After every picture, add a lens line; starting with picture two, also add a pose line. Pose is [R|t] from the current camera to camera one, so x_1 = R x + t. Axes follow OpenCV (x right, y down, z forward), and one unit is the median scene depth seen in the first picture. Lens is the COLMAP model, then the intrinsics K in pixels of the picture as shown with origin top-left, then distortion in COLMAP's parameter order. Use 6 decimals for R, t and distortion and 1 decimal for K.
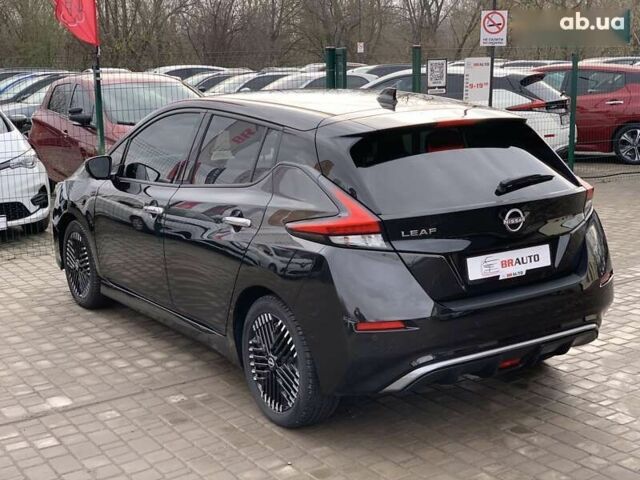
lens RADIAL K [[945.5, 0, 322.5], [0, 945.5, 240.7], [0, 0, 1]] dist [0.188042, -0.734052]
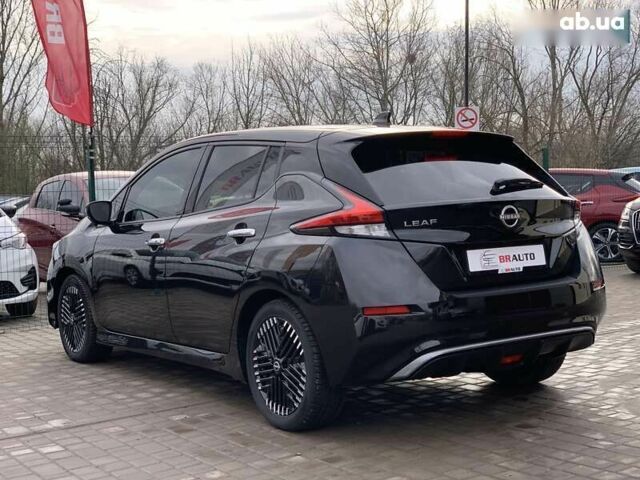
lens RADIAL K [[947.3, 0, 316.4], [0, 947.3, 237.0], [0, 0, 1]] dist [0.163356, -0.614176]
pose [[0.999595, -0.012548, 0.025539, -0.034939], [0.016385, 0.987608, -0.156084, 0.147532], [-0.023264, 0.156439, 0.987414, -0.022927]]
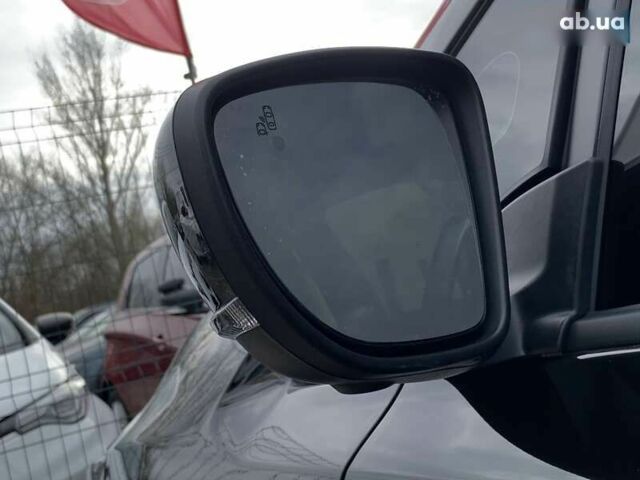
lens RADIAL K [[961.5, 0, 320.0], [0, 961.5, 240.0], [0, 0, 1]] dist [0.205584, -0.692385]
pose [[0.975701, -0.196446, -0.097035, -0.302390], [0.170404, 0.958745, -0.227530, -0.078273], [0.137730, 0.205466, 0.968924, 1.204233]]
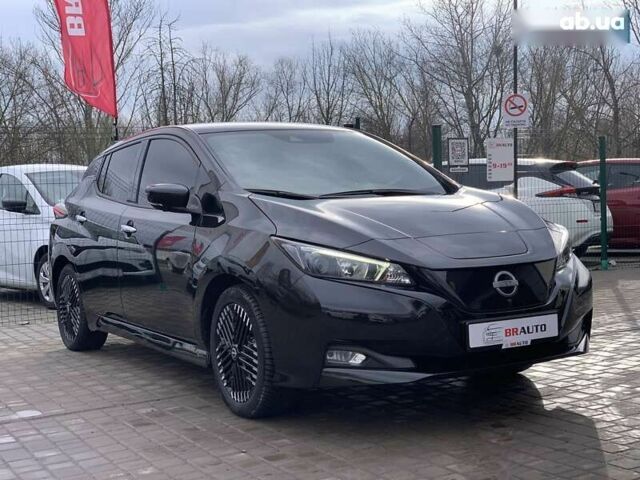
lens RADIAL K [[947.3, 0, 316.4], [0, 947.3, 237.0], [0, 0, 1]] dist [0.163356, -0.614176]
pose [[0.997298, -0.013188, -0.072262, 0.096514], [0.001900, 0.988054, -0.154099, 0.151769], [0.073431, 0.153545, 0.985409, 0.036193]]
